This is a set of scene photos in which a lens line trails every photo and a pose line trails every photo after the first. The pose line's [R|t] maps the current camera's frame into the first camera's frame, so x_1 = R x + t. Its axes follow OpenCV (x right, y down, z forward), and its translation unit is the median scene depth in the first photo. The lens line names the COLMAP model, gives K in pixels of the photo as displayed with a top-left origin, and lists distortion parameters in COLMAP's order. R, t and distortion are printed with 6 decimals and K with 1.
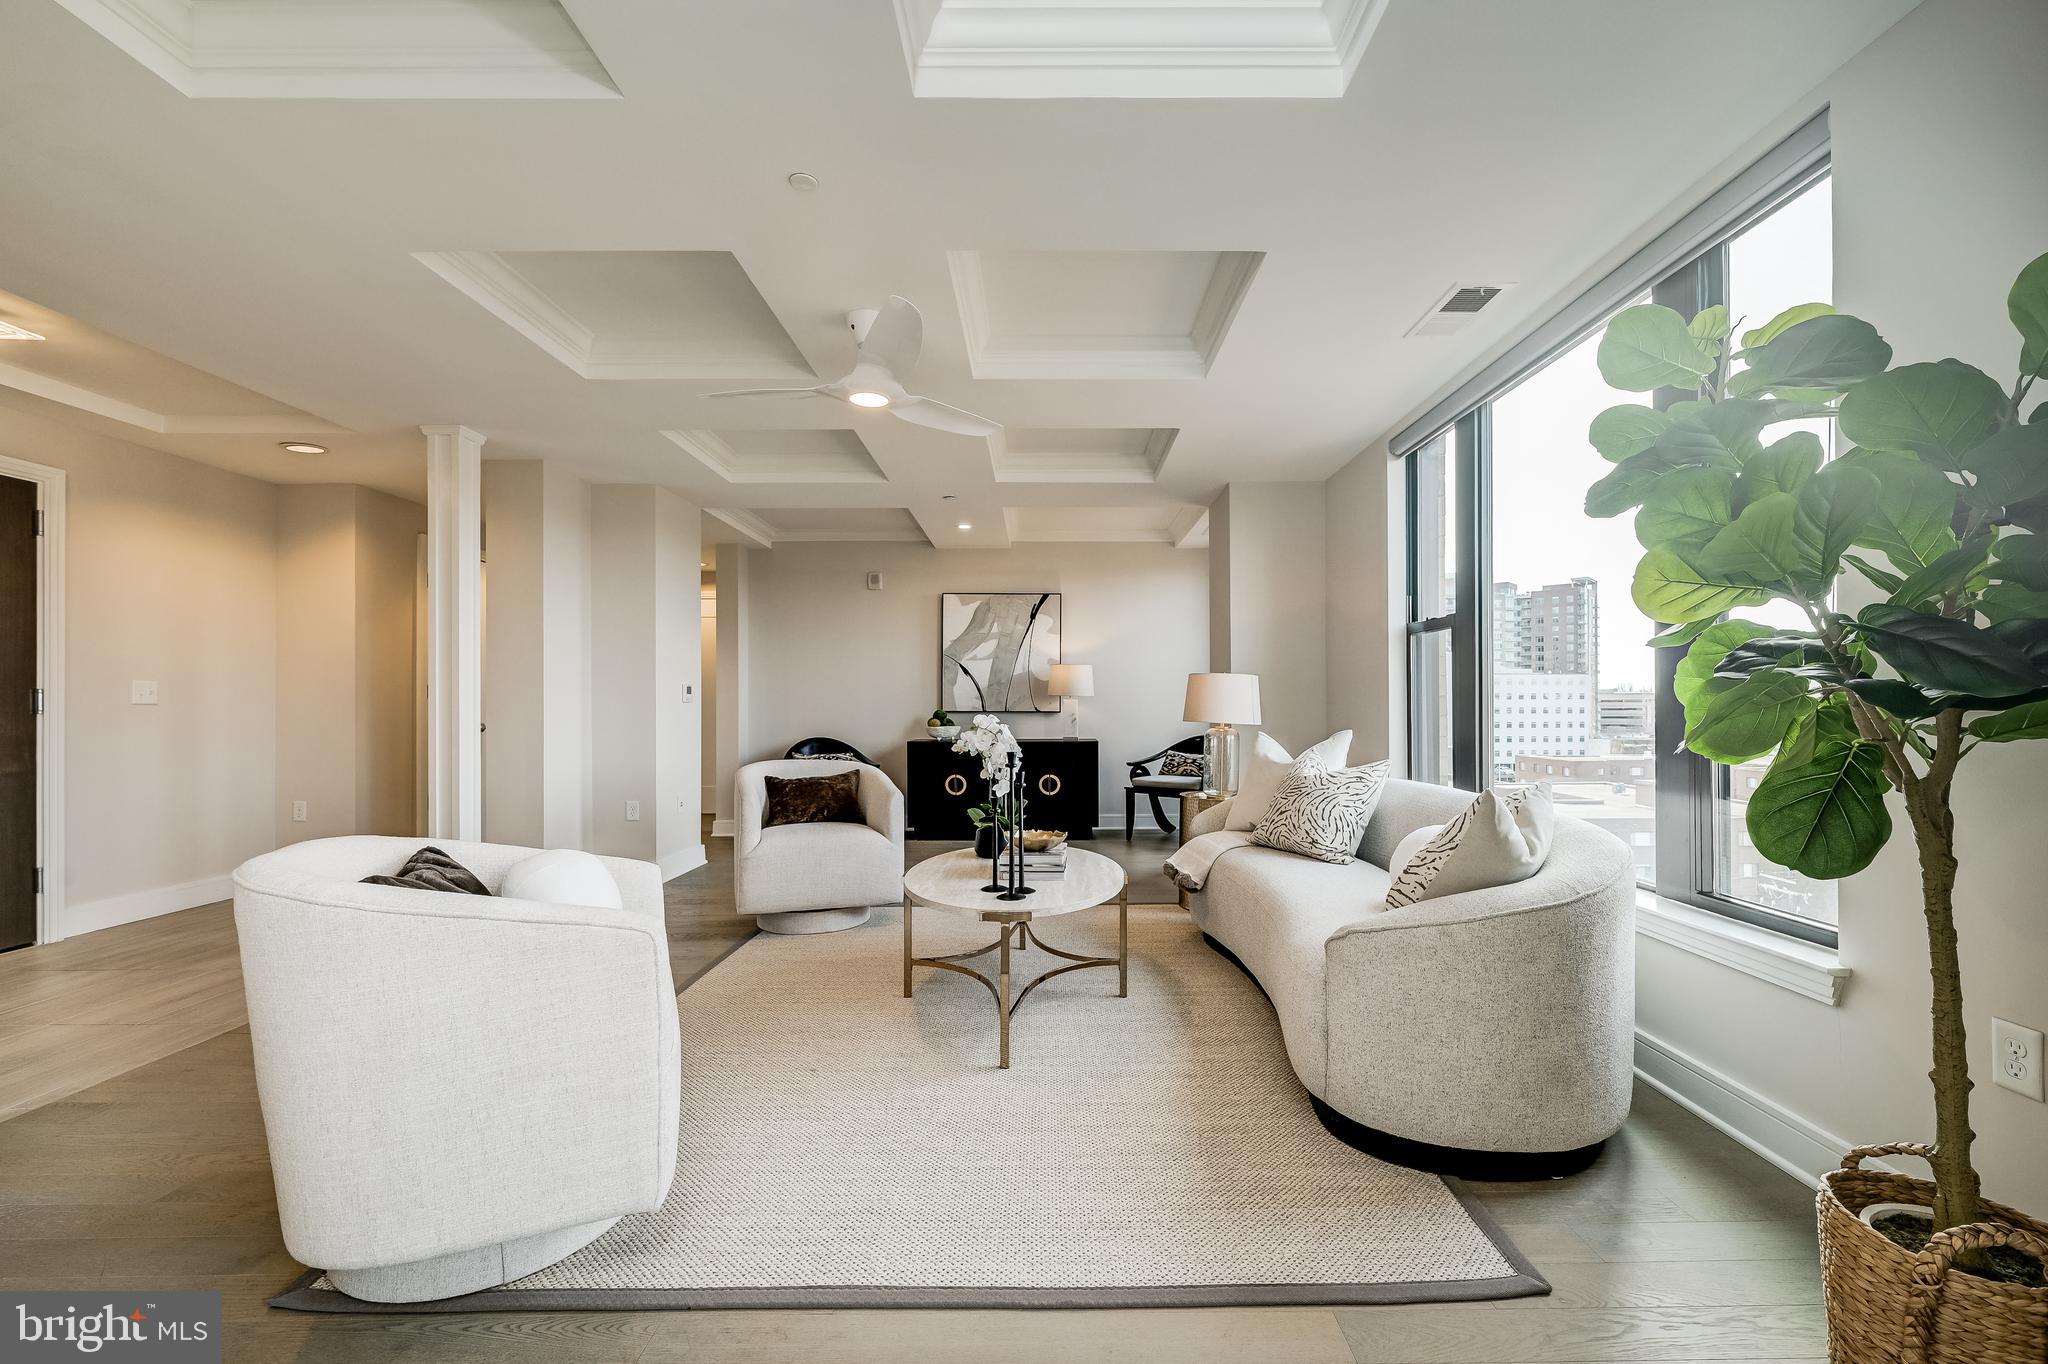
lens RADIAL K [[829.9, 0, 1049.0], [0, 829.9, 693.2], [0, 0, 1]] dist [-0.002399, -0.000322]
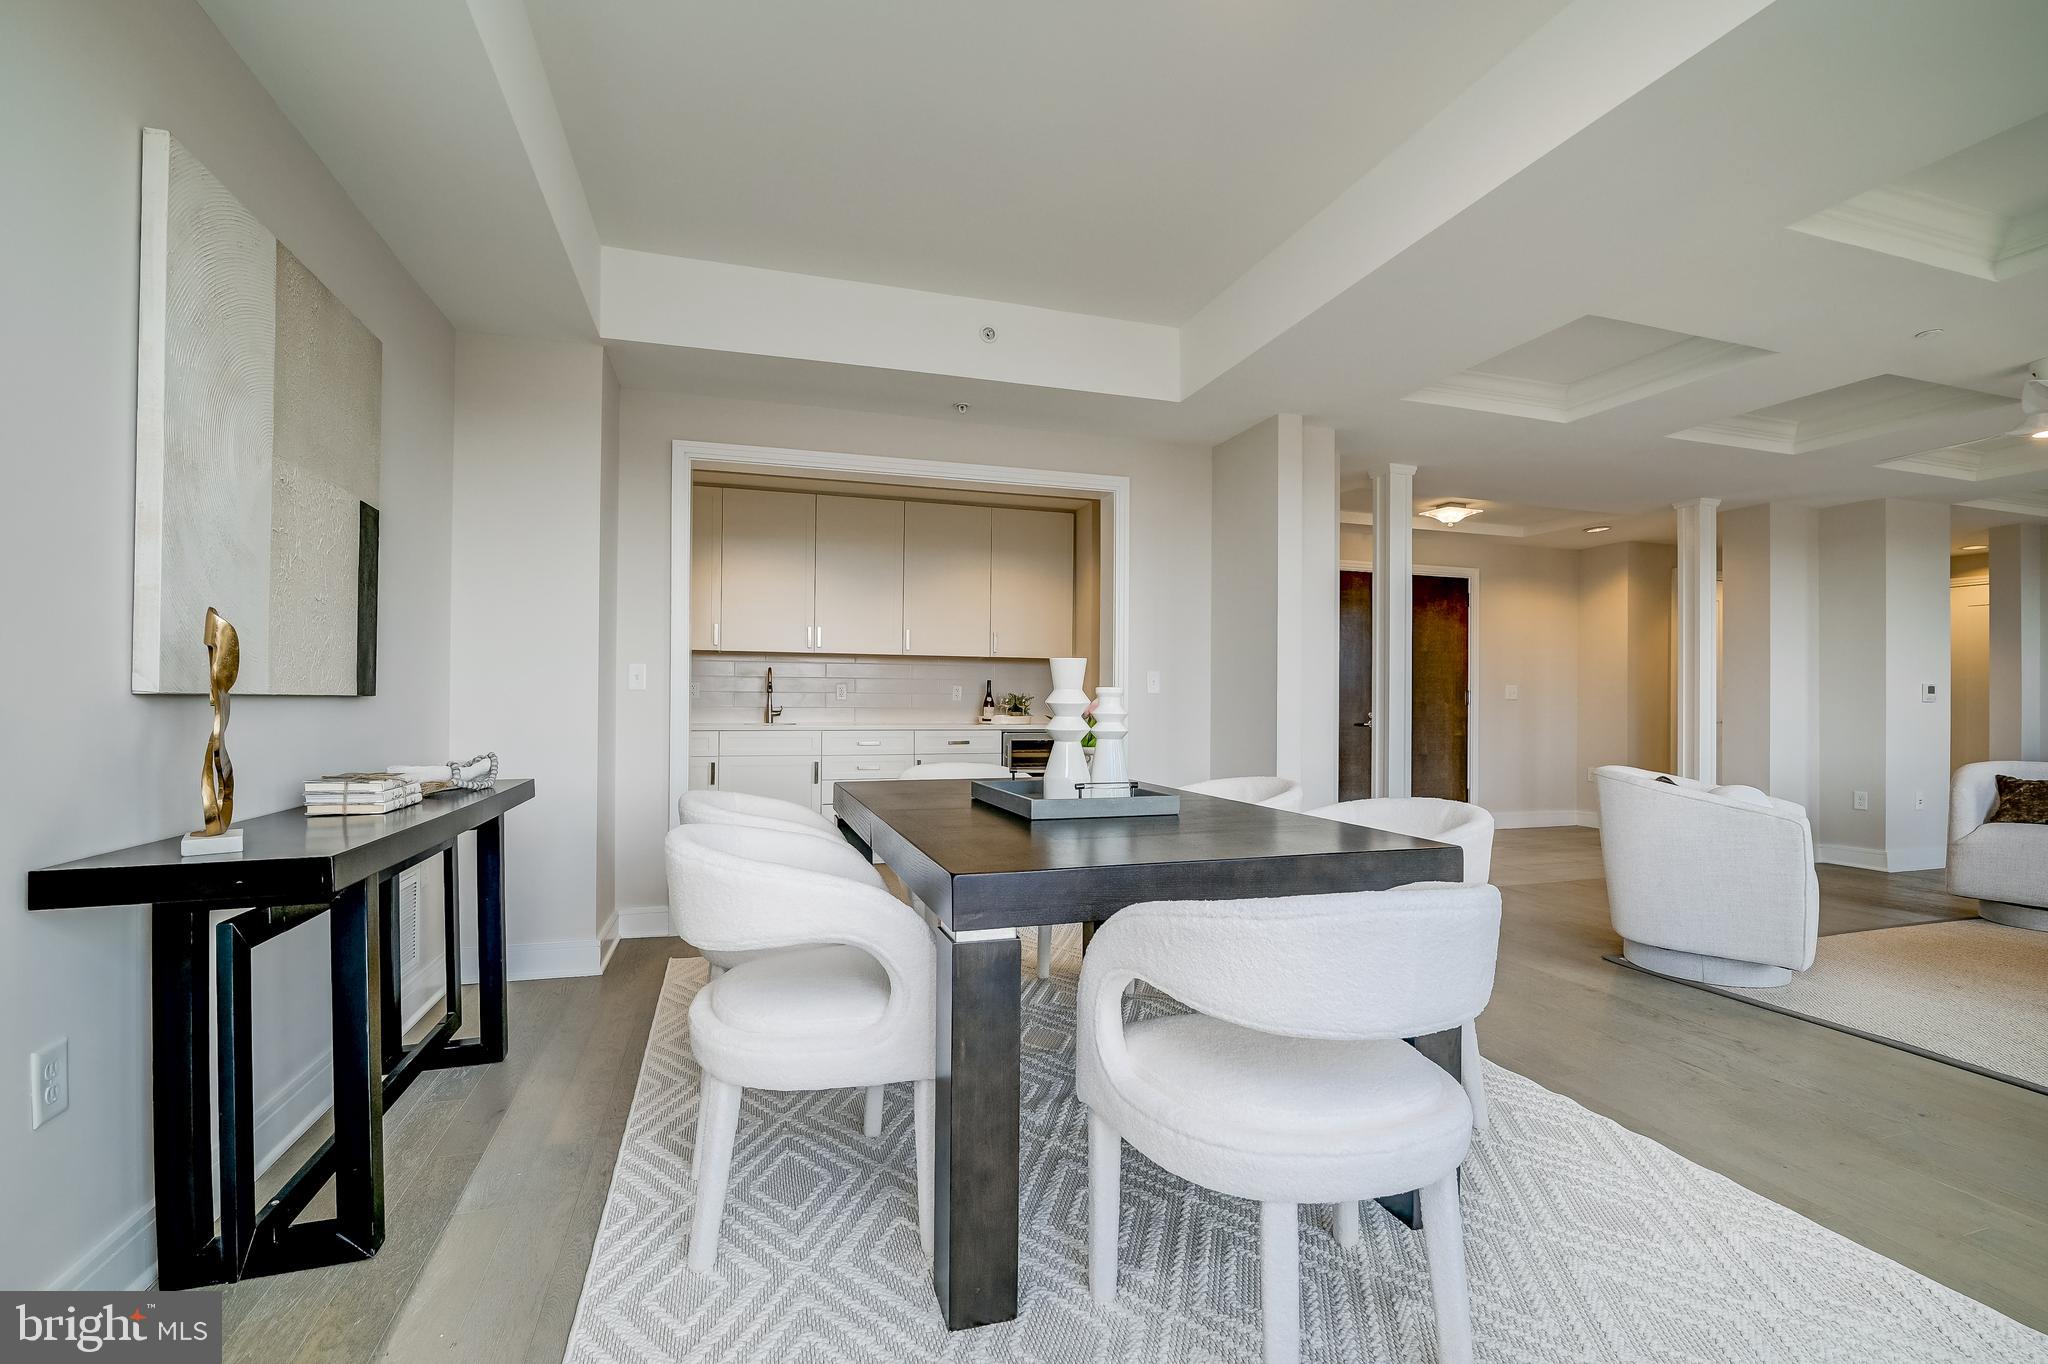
lens RADIAL K [[919.4, 0, 1033.4], [0, 919.4, 698.4], [0, 0, 1]] dist [-0.001560, -0.000522]
pose [[0.303688, 0.007855, -0.952739, 0.384600], [0.003044, 0.999953, 0.009214, -0.008672], [0.952767, -0.005698, 0.303649, -0.489511]]
